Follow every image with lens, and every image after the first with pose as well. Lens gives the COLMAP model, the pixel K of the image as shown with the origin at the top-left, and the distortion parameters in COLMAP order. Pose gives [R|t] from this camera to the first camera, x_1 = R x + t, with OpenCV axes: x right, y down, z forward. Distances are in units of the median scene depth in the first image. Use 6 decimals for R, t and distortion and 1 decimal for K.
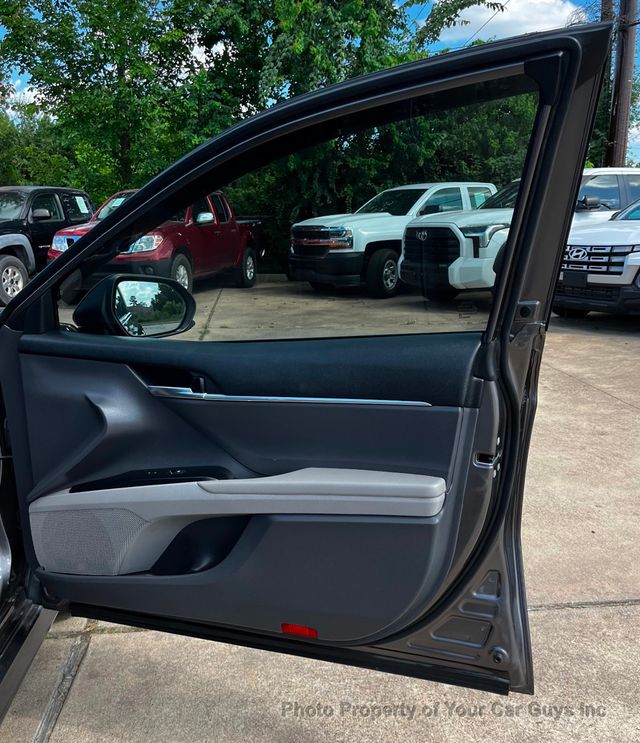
lens RADIAL K [[670.4, 0, 319.6], [0, 670.4, 406.5], [0, 0, 1]] dist [0.021502, 0.005309]
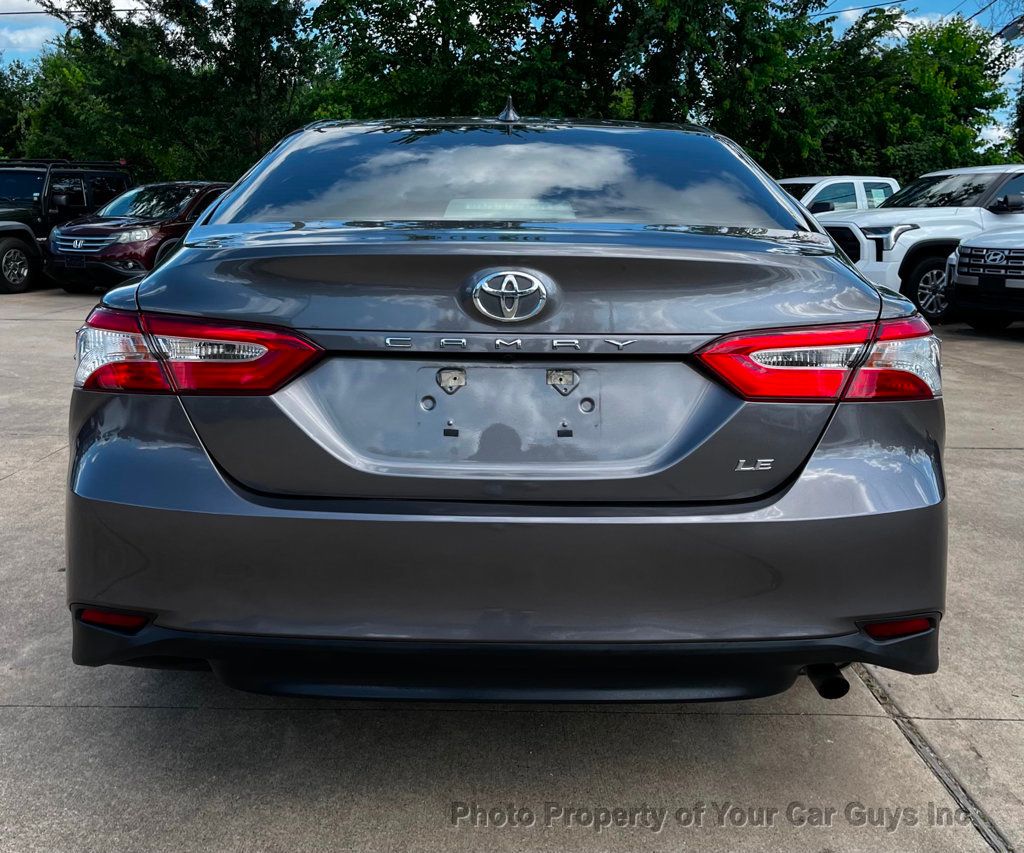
lens RADIAL K [[1046.4, 0, 512.0], [0, 1046.4, 426.5], [0, 0, 1]] dist [0.017982, 0.004577]
pose [[0.996370, 0.034928, -0.077638, -0.107244], [-0.040774, 0.996346, -0.075043, 0.095174], [0.074733, 0.077936, 0.994153, -0.317493]]
